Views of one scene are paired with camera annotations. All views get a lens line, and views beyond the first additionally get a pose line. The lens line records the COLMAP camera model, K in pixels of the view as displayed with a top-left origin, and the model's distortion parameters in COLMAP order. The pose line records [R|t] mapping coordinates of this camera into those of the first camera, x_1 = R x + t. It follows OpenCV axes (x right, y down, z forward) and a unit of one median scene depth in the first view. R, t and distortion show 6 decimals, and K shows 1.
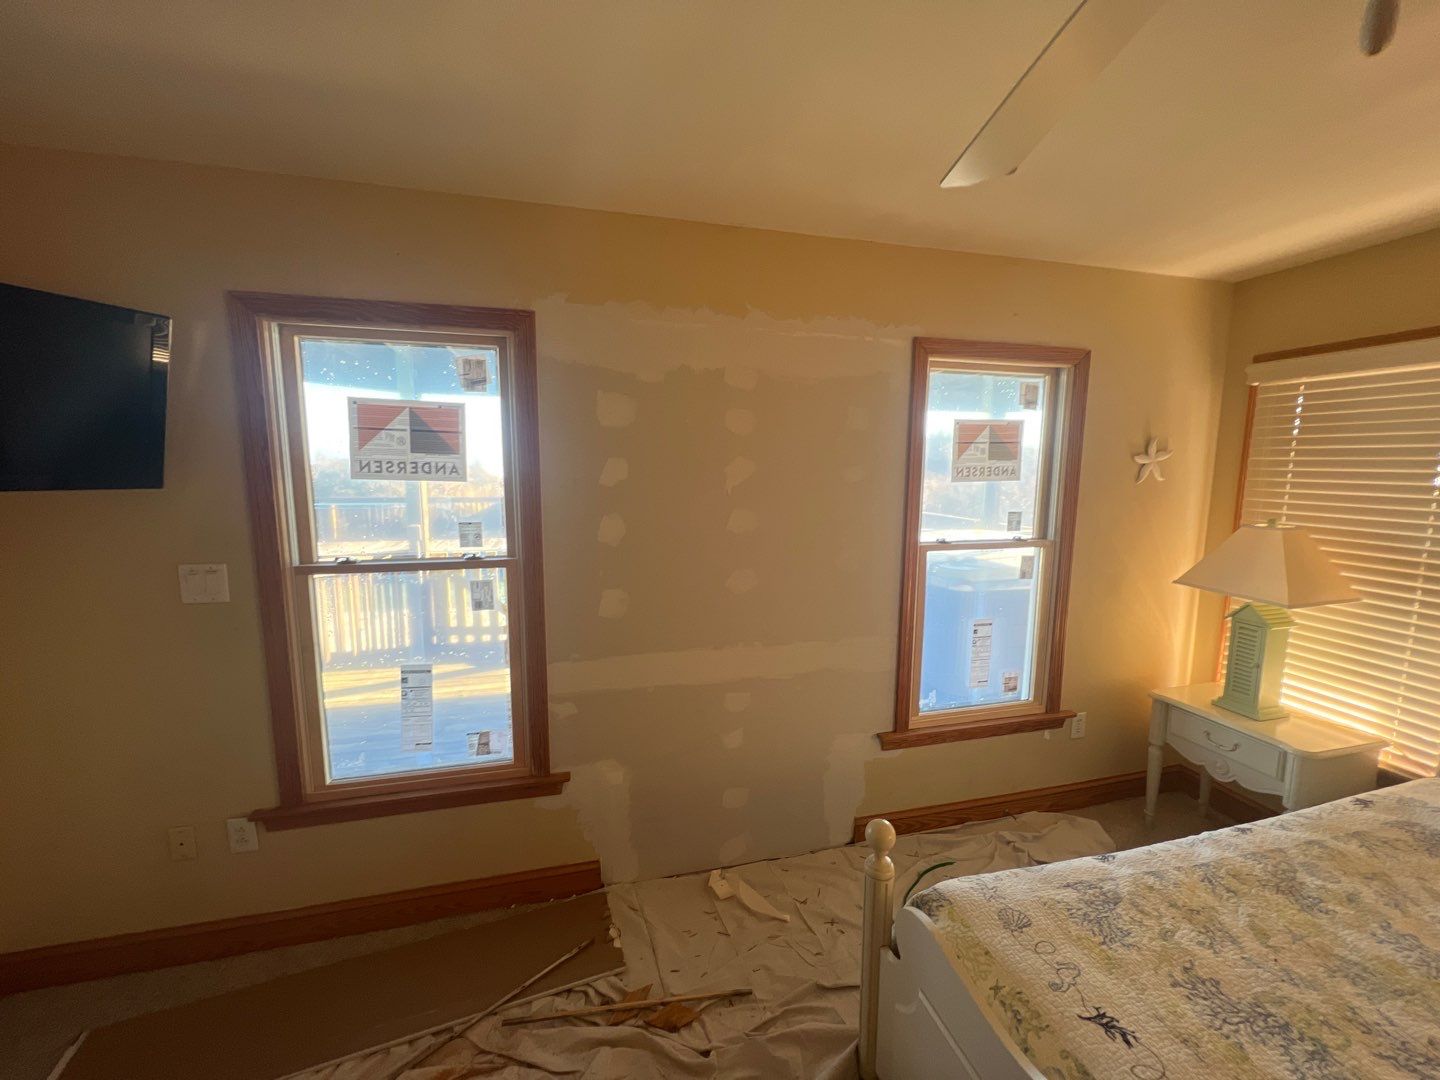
lens RADIAL K [[583.3, 0, 727.2], [0, 583.3, 538.9], [0, 0, 1]] dist [-0.001006, 0.000054]
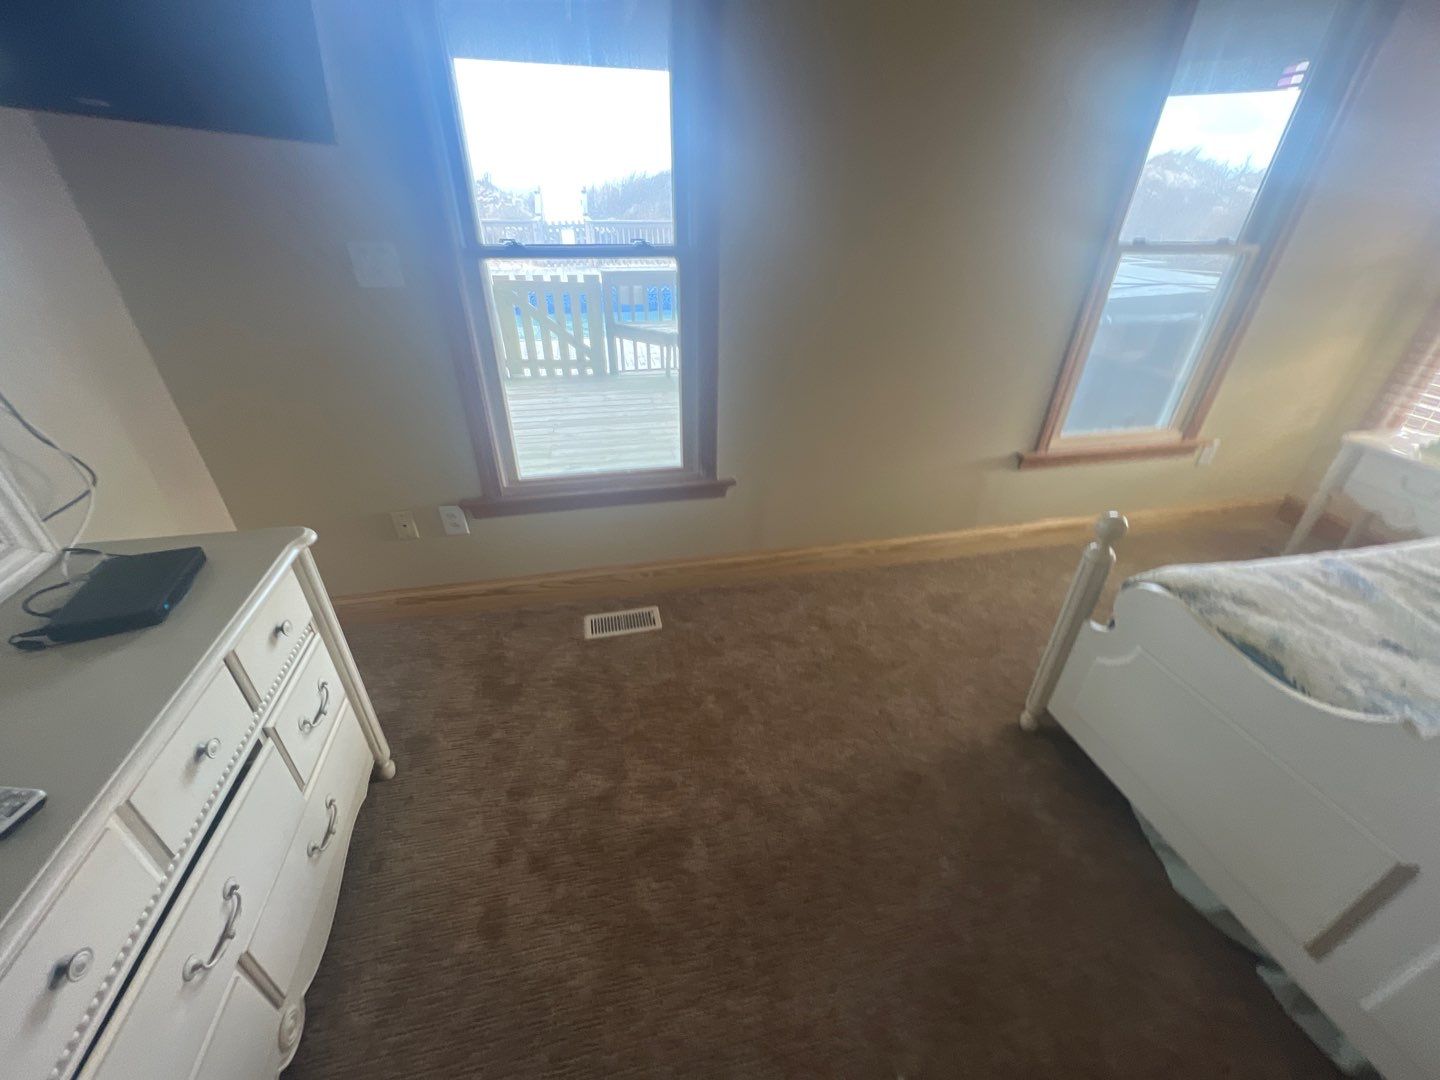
lens RADIAL K [[576.9, 0, 720.6], [0, 576.9, 541.2], [0, 0, 1]] dist [0.009349, -0.000123]
pose [[0.999440, 0.025486, -0.021692, -0.291452], [-0.014630, 0.915647, 0.401716, 0.092467], [0.030100, -0.401174, 0.915507, -0.003329]]
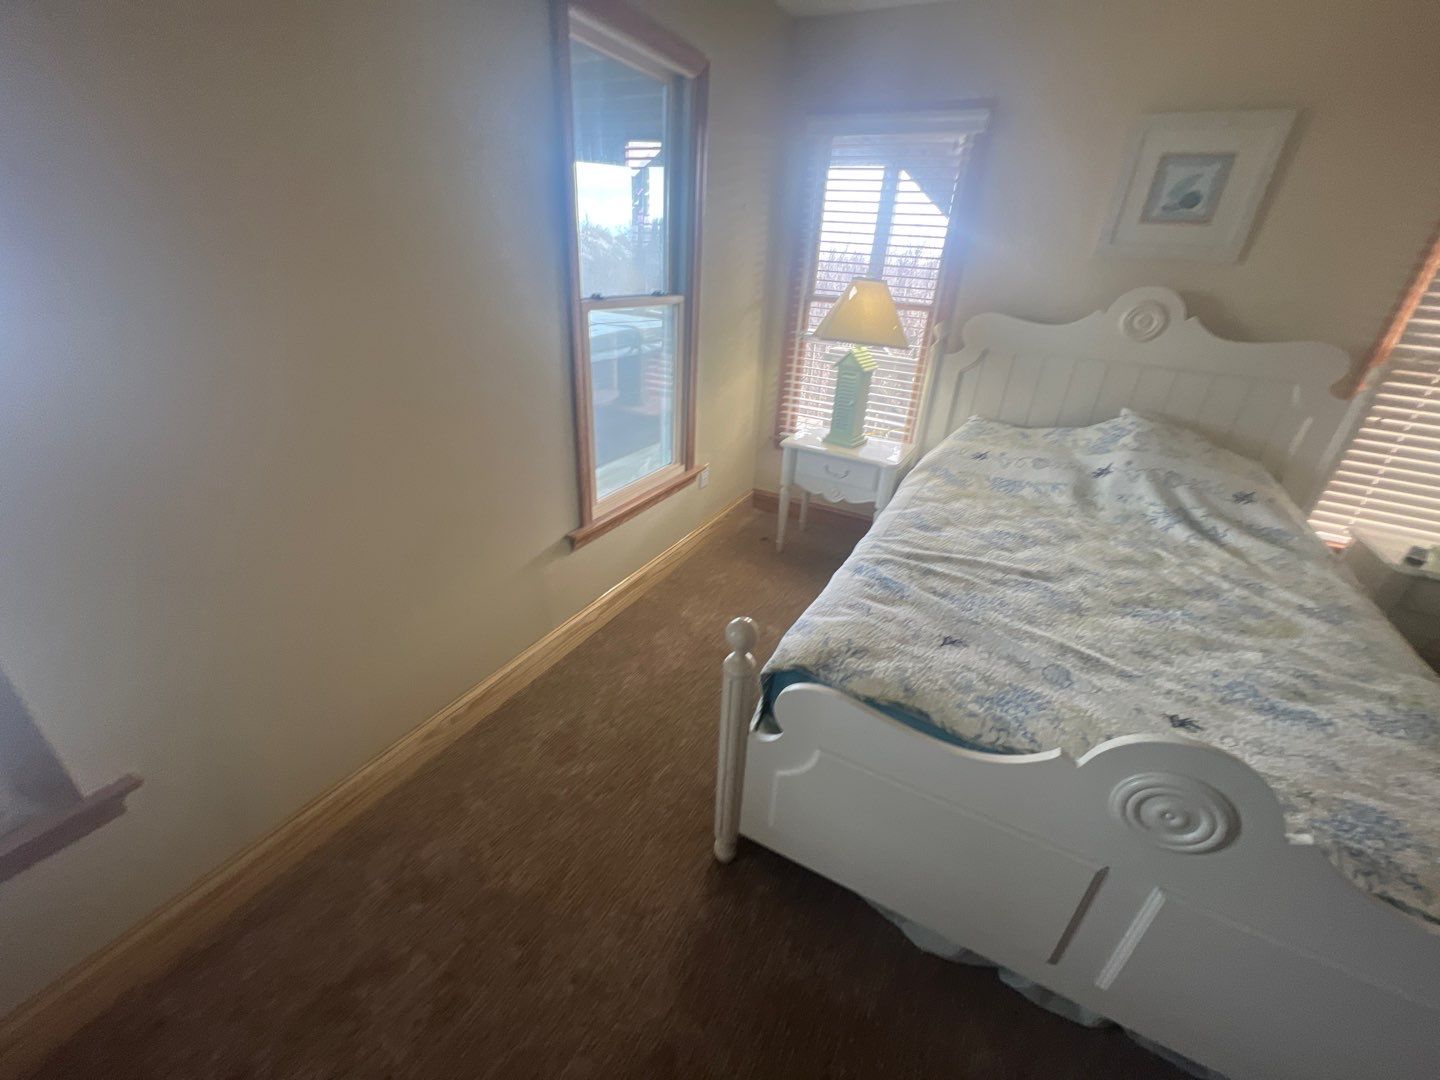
lens RADIAL K [[574.0, 0, 719.0], [0, 574.0, 538.2], [0, 0, 1]] dist [0.002406, -0.000753]
pose [[0.671363, -0.304947, 0.675484, -0.213856], [0.052059, 0.928579, 0.367465, 0.039456], [-0.739298, -0.211538, 0.639289, 0.342393]]
